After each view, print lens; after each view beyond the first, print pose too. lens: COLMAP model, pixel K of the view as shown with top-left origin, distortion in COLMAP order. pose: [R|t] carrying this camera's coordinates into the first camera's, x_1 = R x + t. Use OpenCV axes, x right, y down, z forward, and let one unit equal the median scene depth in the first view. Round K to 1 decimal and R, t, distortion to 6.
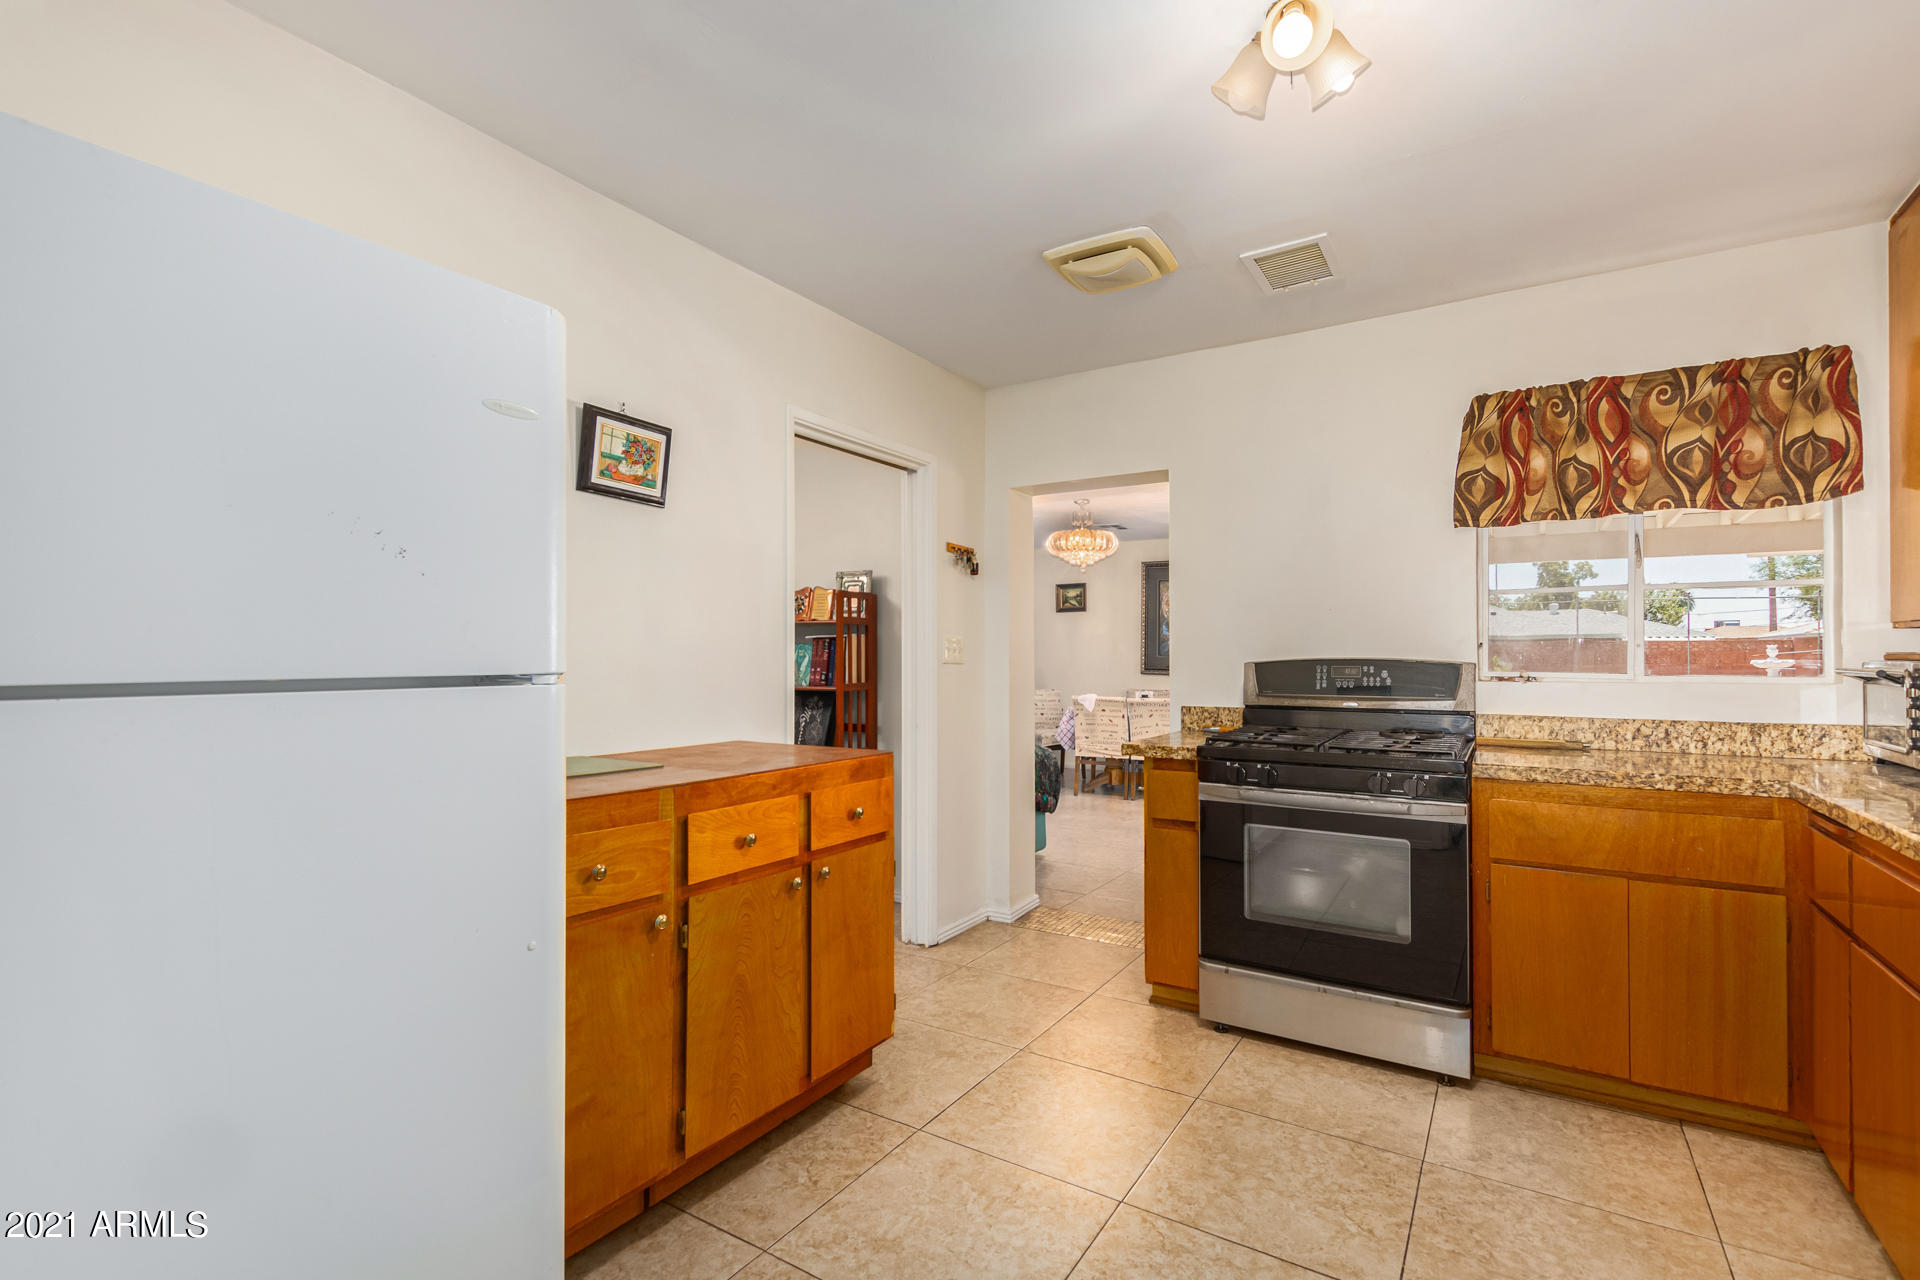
lens RADIAL K [[893.4, 0, 945.4], [0, 893.4, 651.1], [0, 0, 1]] dist [0.003012, 0.000844]
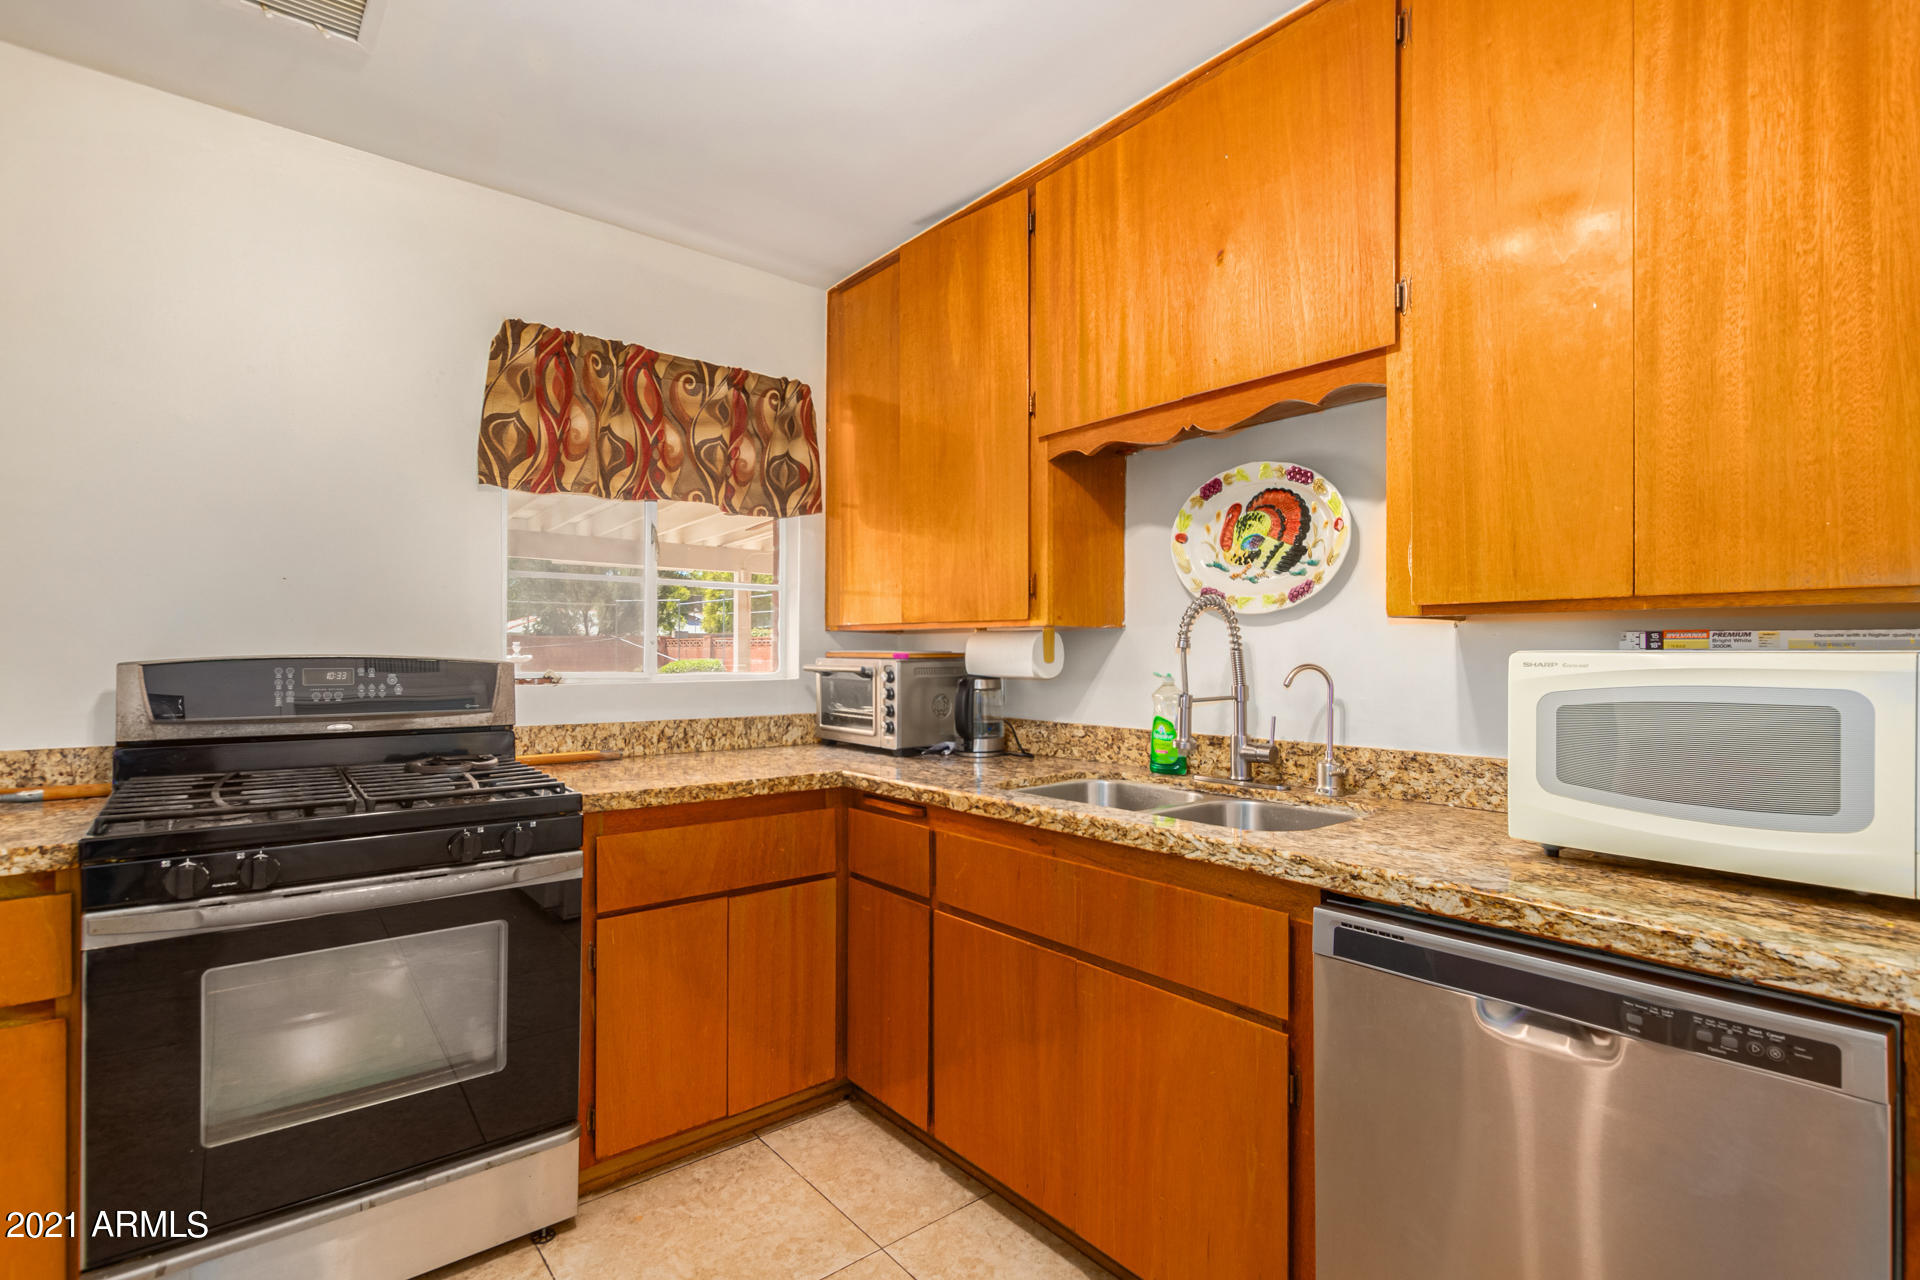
lens RADIAL K [[893.4, 0, 959.4], [0, 893.4, 656.7], [0, 0, 1]] dist [0.003012, 0.000844]
pose [[0.305307, -0.001876, 0.952252, -0.032601], [-0.009734, 0.999940, 0.005091, 0.001152], [-0.952204, -0.010824, 0.305270, 0.452109]]
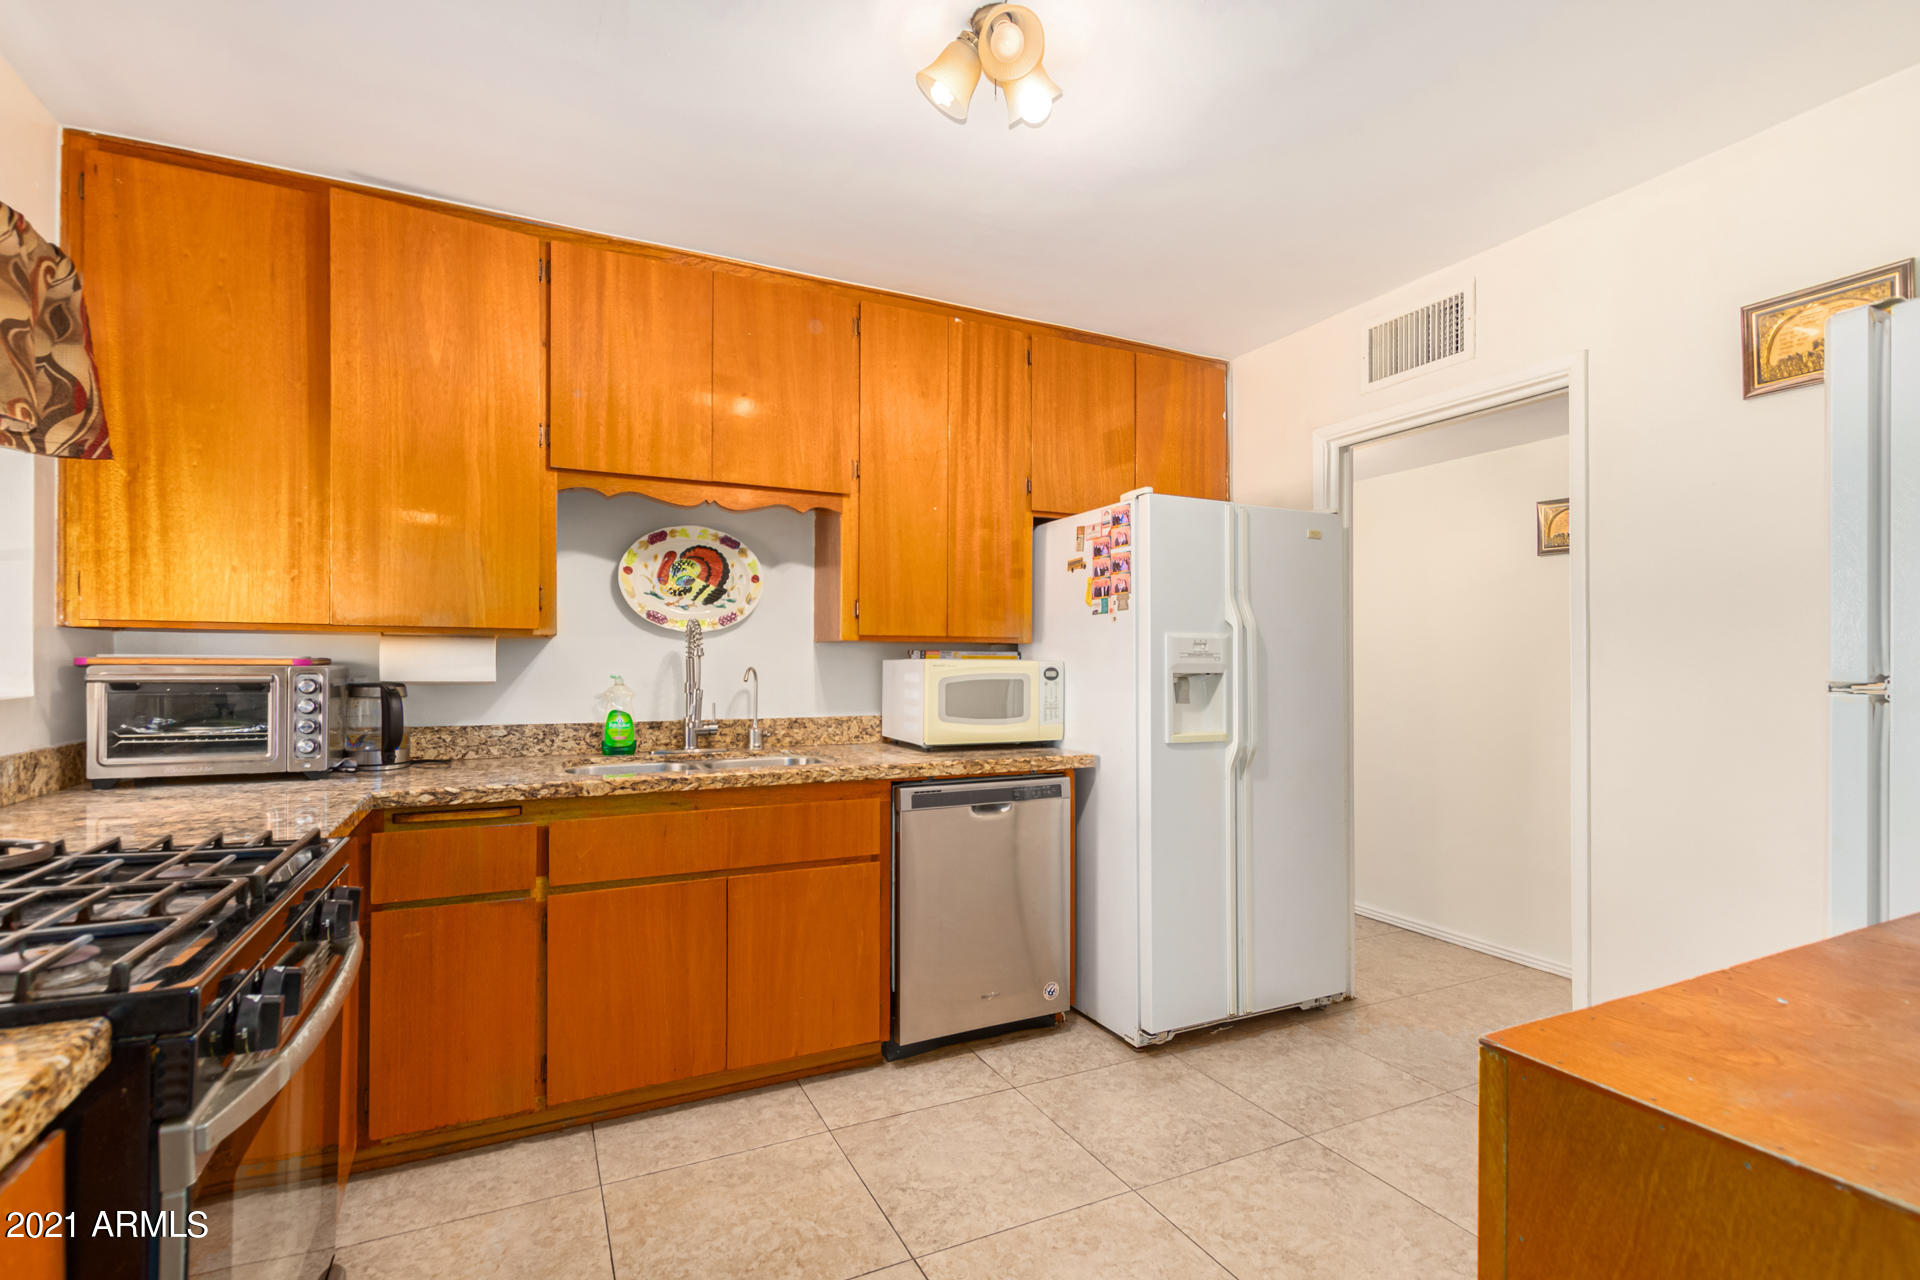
lens RADIAL K [[893.4, 0, 936.2], [0, 893.4, 662.9], [0, 0, 1]] dist [0.003012, 0.000844]
pose [[-0.846305, -0.001987, 0.532695, -0.057242], [-0.006675, 0.999954, -0.006874, 0.009309], [-0.532657, -0.009373, -0.846279, 1.239137]]
